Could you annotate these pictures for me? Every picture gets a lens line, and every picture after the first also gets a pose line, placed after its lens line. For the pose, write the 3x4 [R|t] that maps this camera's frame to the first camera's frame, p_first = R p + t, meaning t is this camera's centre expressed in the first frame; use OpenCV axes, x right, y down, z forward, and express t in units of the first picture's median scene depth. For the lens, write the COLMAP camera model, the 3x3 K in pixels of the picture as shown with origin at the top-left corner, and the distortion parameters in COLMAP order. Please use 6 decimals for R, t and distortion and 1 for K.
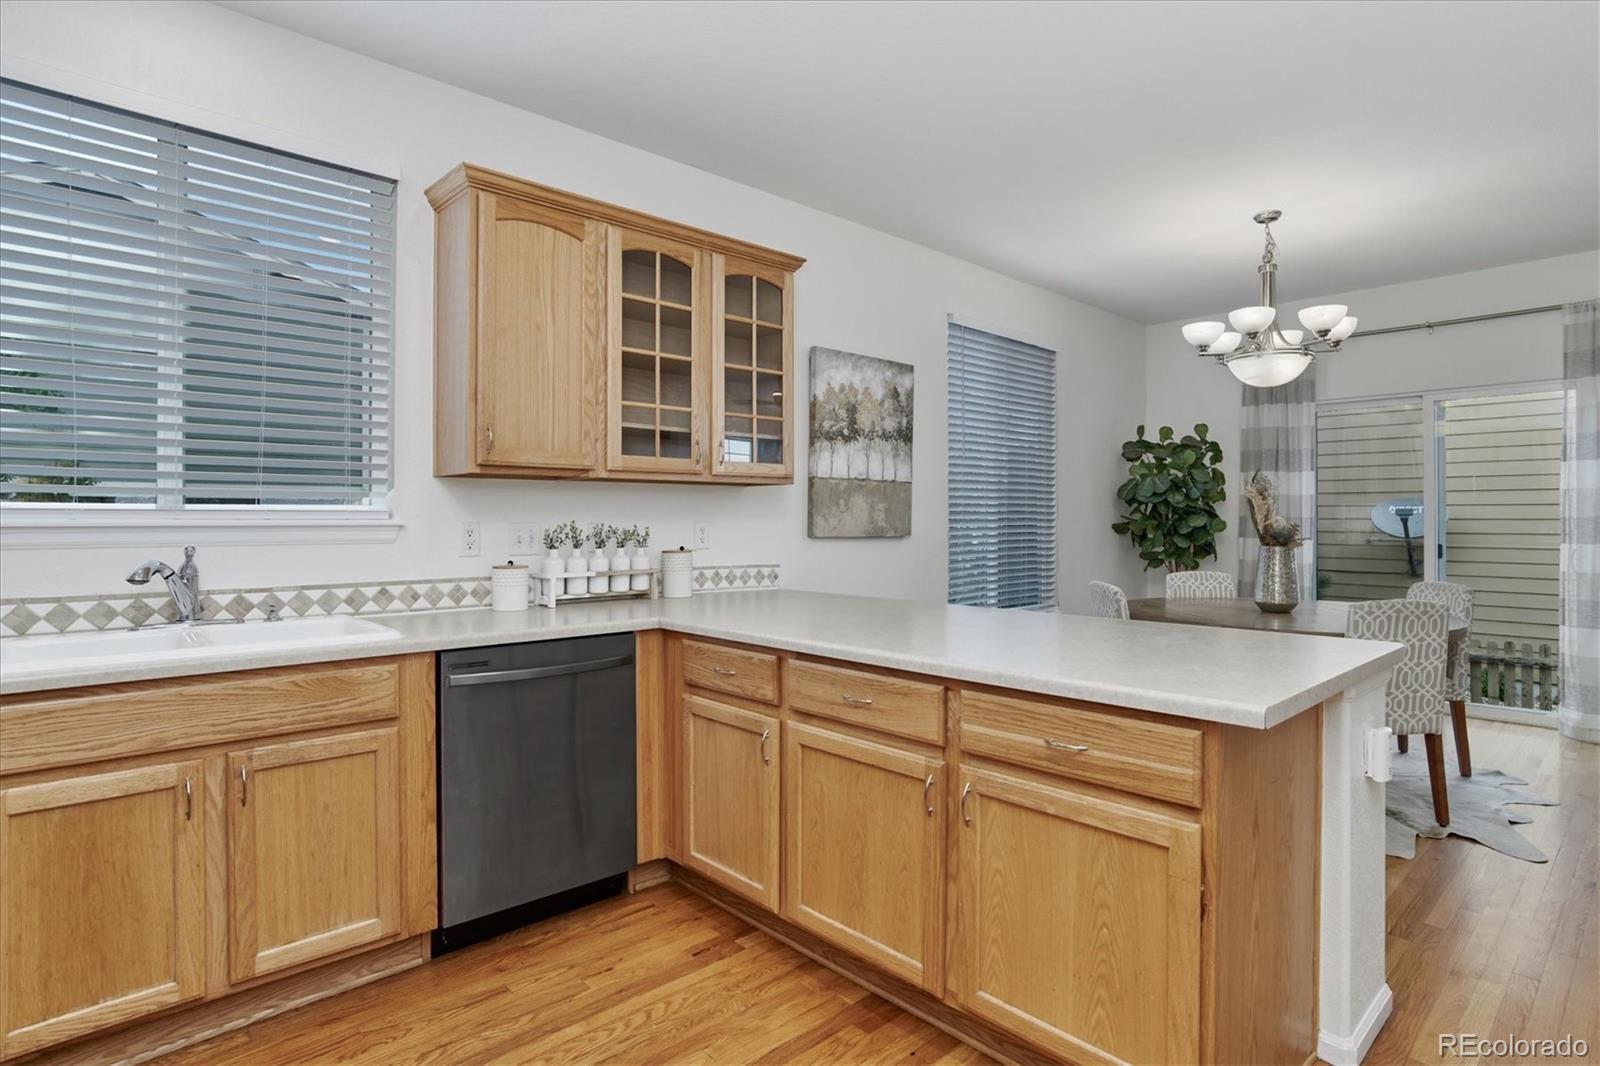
lens RADIAL K [[847.1, 0, 813.8], [0, 847.1, 518.0], [0, 0, 1]] dist [-0.038955, 0.021814]
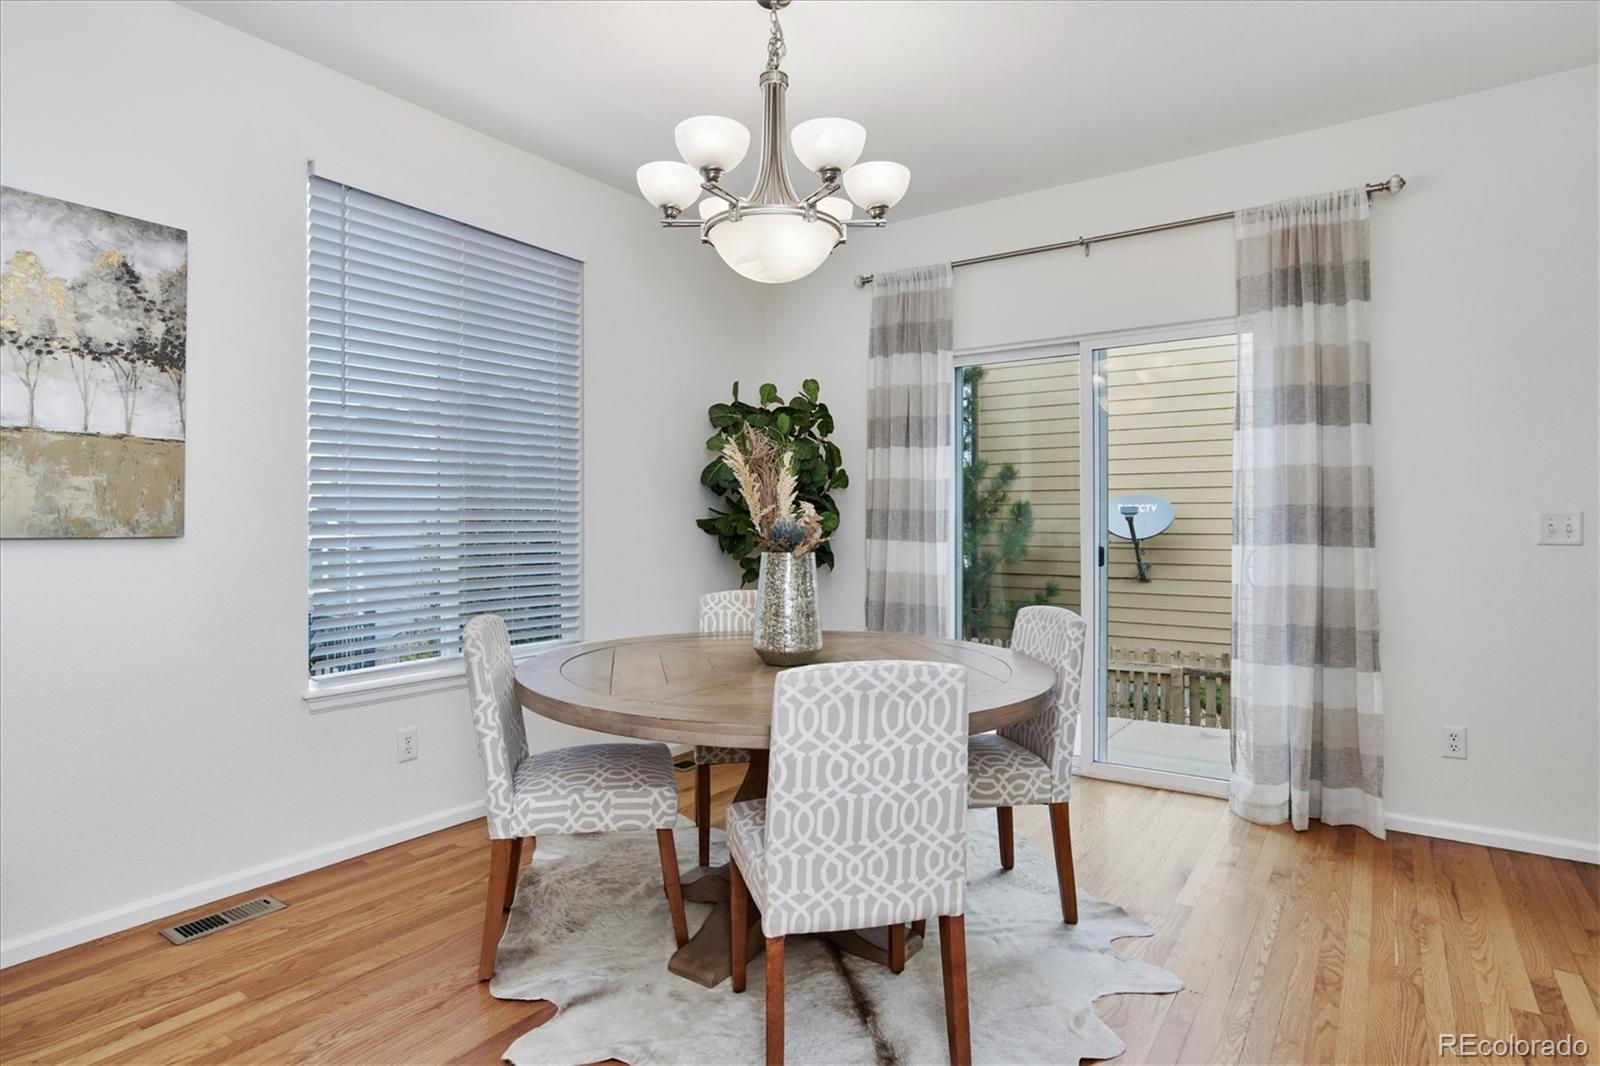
lens RADIAL K [[847.1, 0, 816.0], [0, 847.1, 525.6], [0, 0, 1]] dist [-0.038955, 0.021814]
pose [[0.979785, -0.000237, 0.200054, 0.538361], [-0.000886, 0.999984, 0.005525, 0.013812], [-0.200052, -0.005591, 0.979769, 0.488794]]
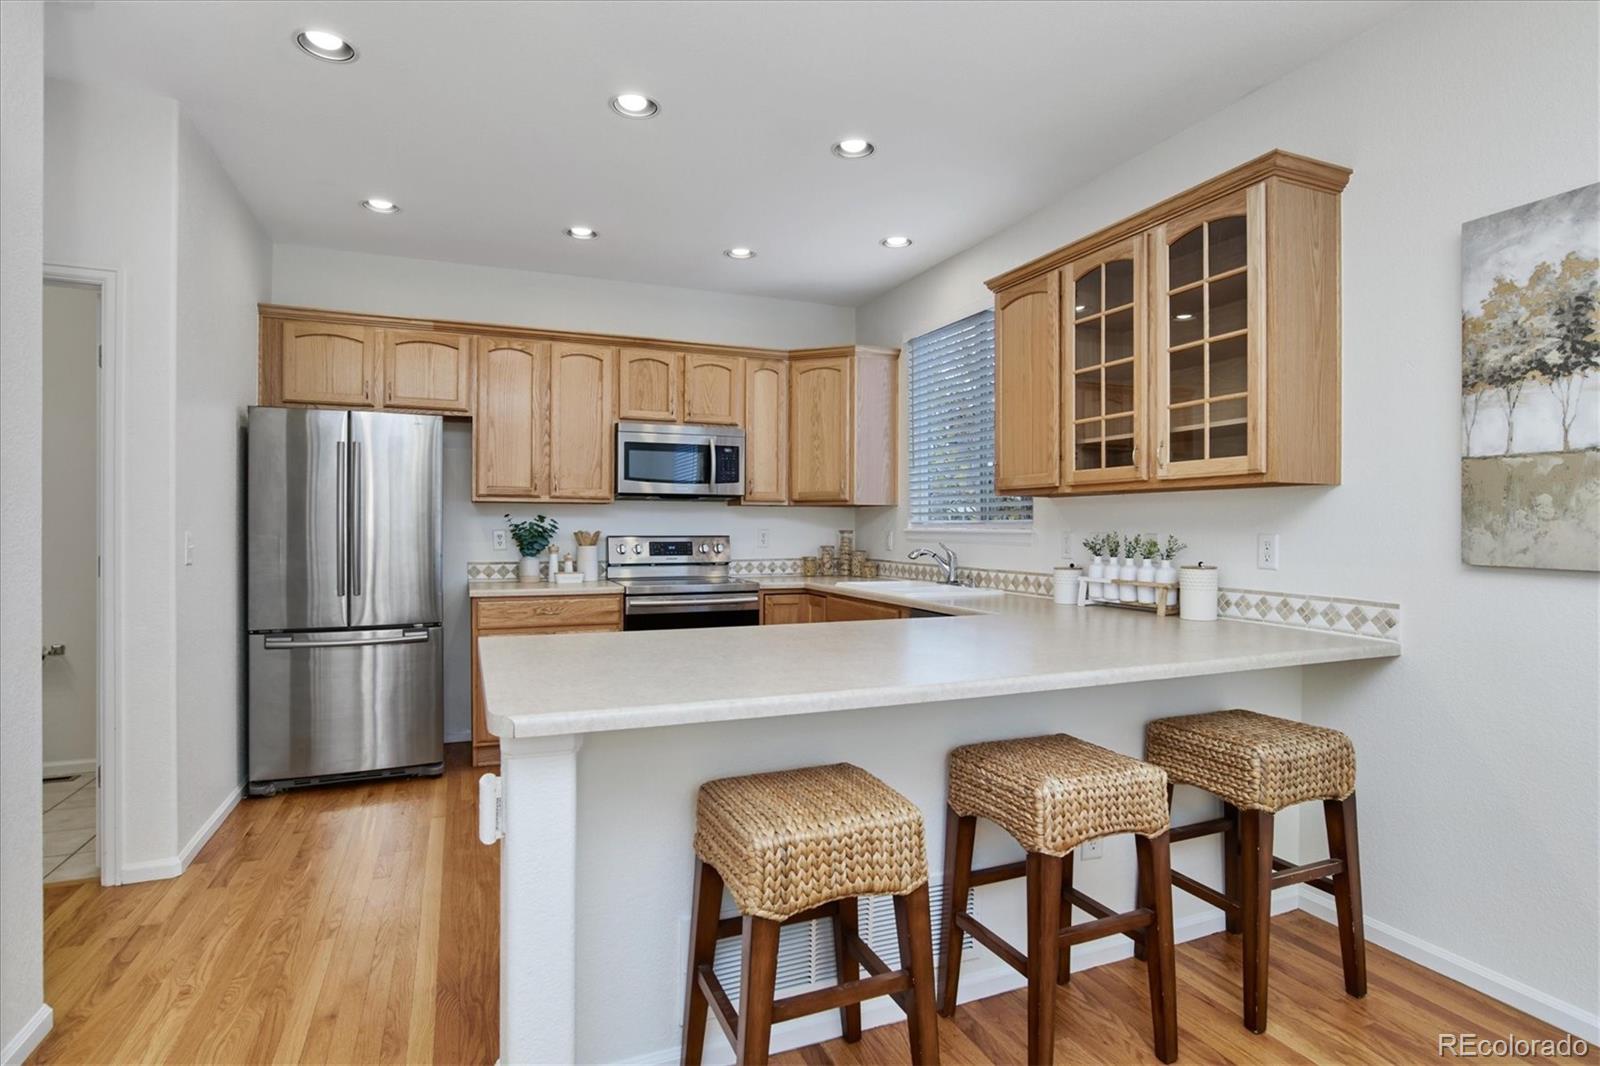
lens RADIAL K [[817.2, 0, 811.8], [0, 817.2, 531.7], [0, 0, 1]] dist [-0.046556, 0.021733]
pose [[-0.338399, 0.001773, -0.941001, 0.752204], [-0.006265, 0.999972, 0.004137, 0.001600], [0.940982, 0.007295, -0.338378, 0.898787]]
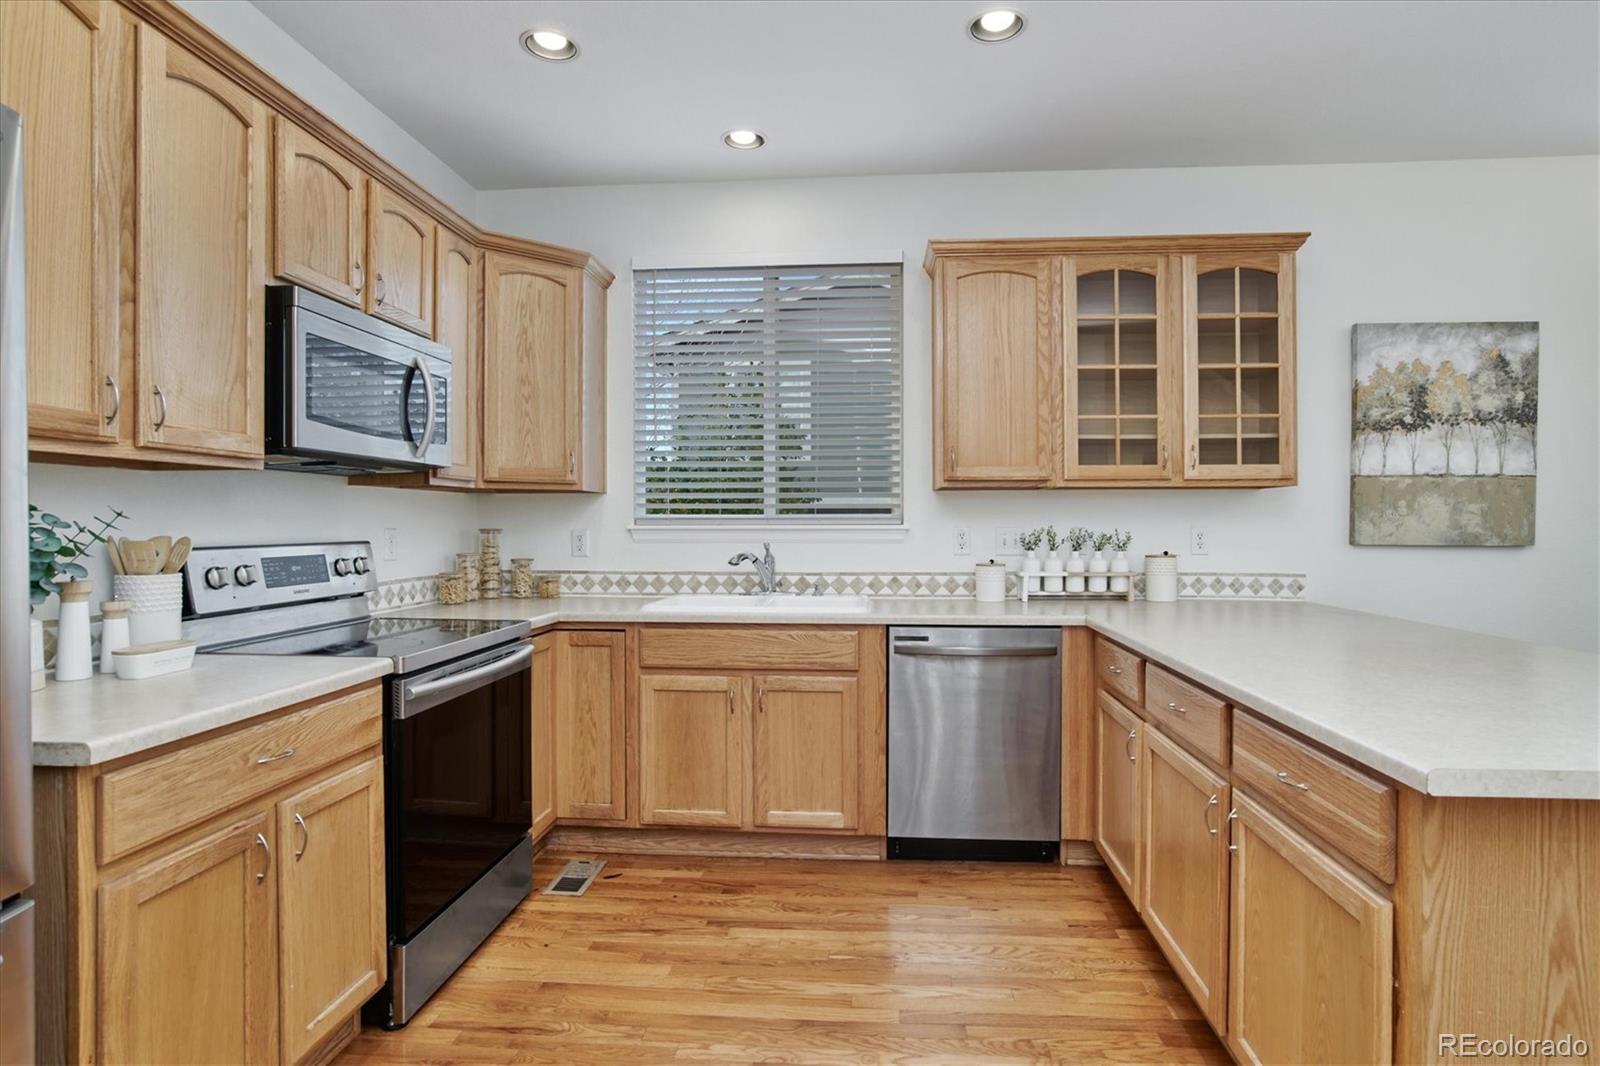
lens RADIAL K [[817.2, 0, 799.6], [0, 817.2, 526.6], [0, 0, 1]] dist [-0.046556, 0.021733]
pose [[0.668516, -0.000350, -0.743697, 0.268609], [0.002405, 0.999996, 0.001692, 0.001644], [0.743694, -0.002920, 0.668514, 0.030827]]
